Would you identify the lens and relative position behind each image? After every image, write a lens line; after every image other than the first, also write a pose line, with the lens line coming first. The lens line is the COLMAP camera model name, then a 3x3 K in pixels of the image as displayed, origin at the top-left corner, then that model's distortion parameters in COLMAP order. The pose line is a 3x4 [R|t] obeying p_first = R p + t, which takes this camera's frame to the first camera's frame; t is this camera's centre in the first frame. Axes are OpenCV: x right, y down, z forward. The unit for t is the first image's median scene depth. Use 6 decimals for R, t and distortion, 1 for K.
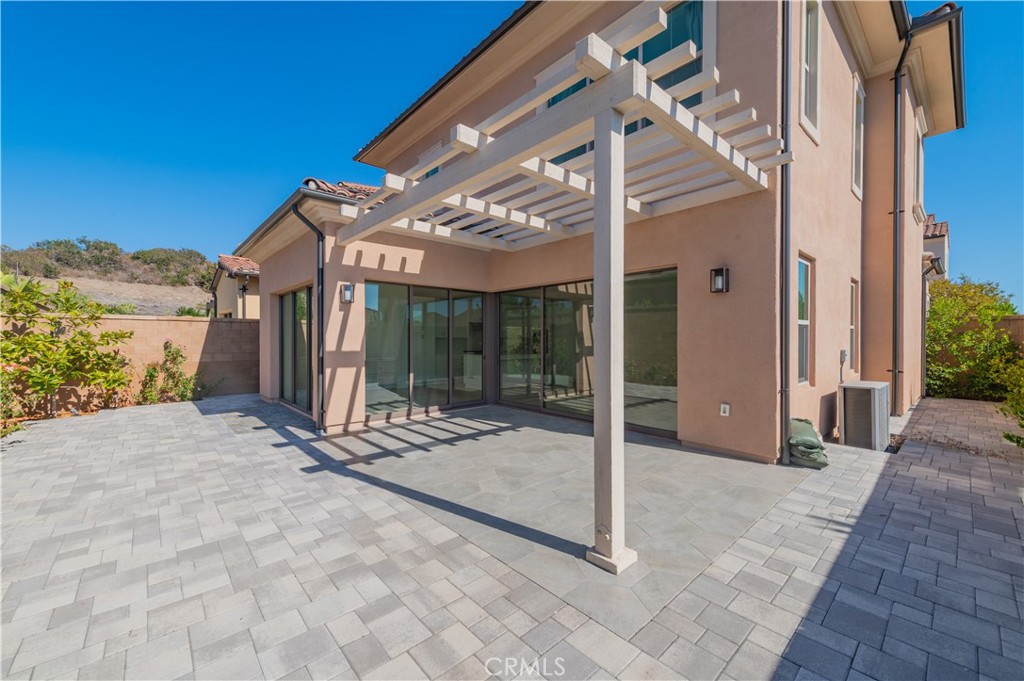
lens RADIAL K [[404.6, 0, 511.2], [0, 404.6, 341.4], [0, 0, 1]] dist [0.004987, -0.000543]
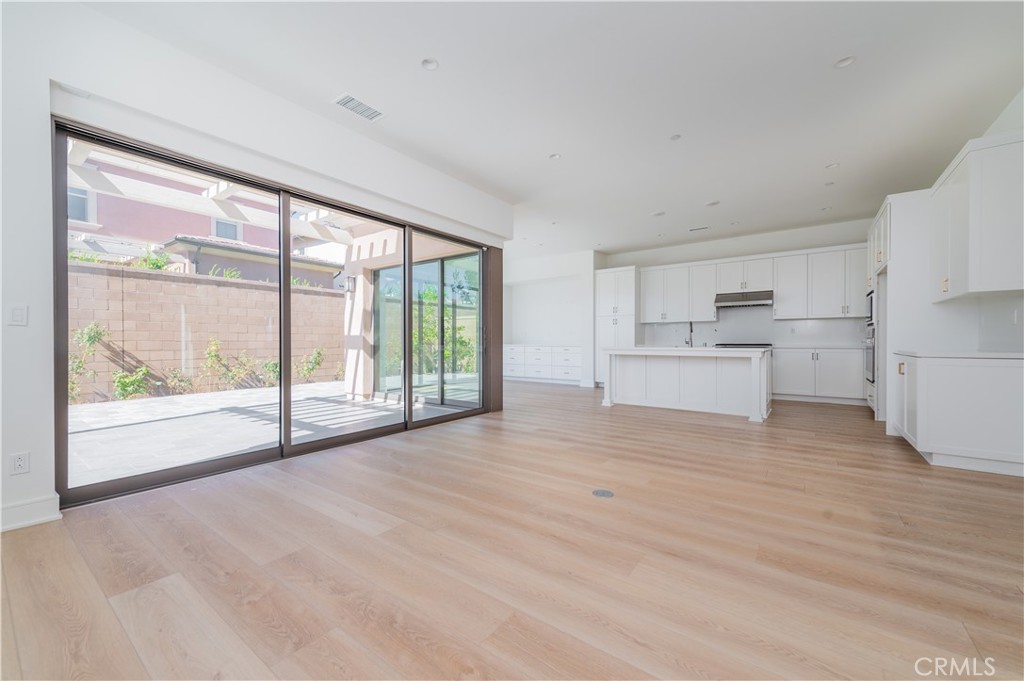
lens RADIAL K [[404.6, 0, 521.6], [0, 404.6, 341.4], [0, 0, 1]] dist [0.004987, -0.000543]
pose [[0.237519, 0.003015, -0.971378, 0.820950], [0.000267, 0.999995, 0.003170, 0.036688], [0.971383, -0.001013, 0.237517, 1.165992]]
